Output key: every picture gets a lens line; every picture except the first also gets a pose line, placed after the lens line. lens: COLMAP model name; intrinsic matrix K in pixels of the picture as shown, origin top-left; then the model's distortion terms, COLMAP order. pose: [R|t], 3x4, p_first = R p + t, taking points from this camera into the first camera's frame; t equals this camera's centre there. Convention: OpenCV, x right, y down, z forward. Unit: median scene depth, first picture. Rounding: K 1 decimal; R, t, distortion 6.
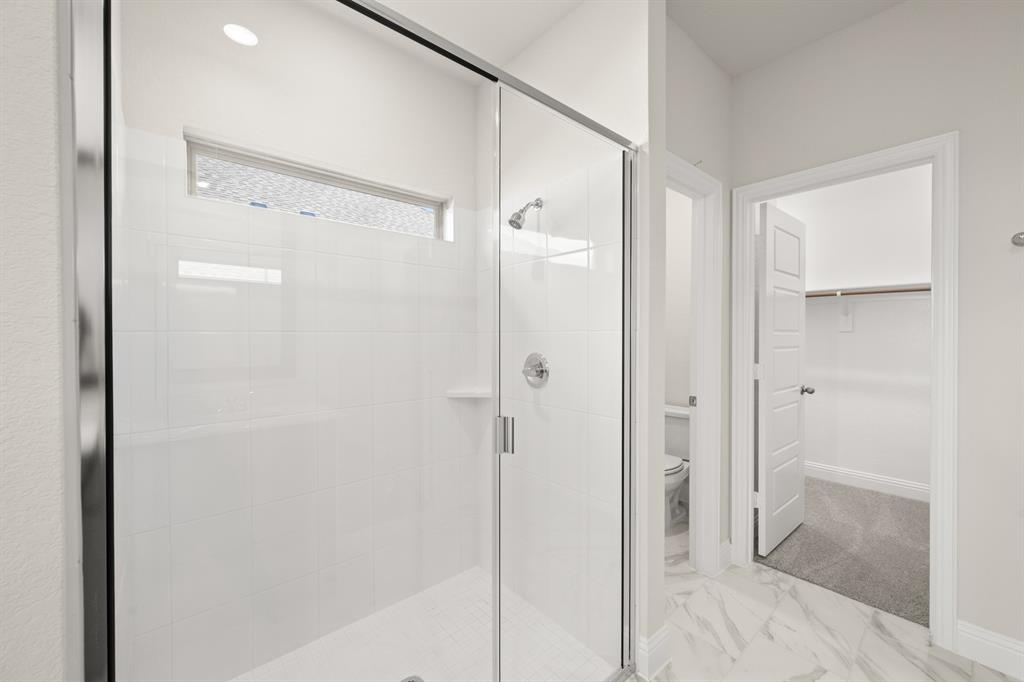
lens RADIAL K [[402.4, 0, 516.5], [0, 402.4, 334.9], [0, 0, 1]] dist [-0.001199, 0.000465]
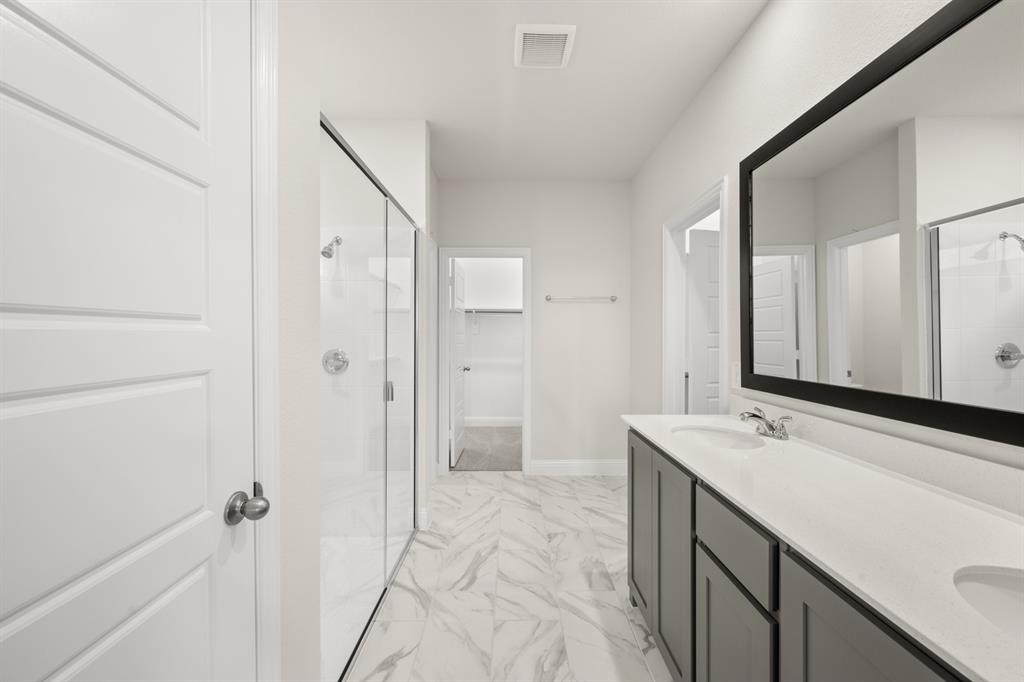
lens RADIAL K [[402.4, 0, 516.5], [0, 402.4, 334.9], [0, 0, 1]] dist [-0.001199, 0.000465]
pose [[0.647447, 0.001157, 0.762110, -0.593468], [0.001543, 0.999995, -0.002829, 0.000514], [-0.762109, 0.003008, 0.647441, -0.353214]]
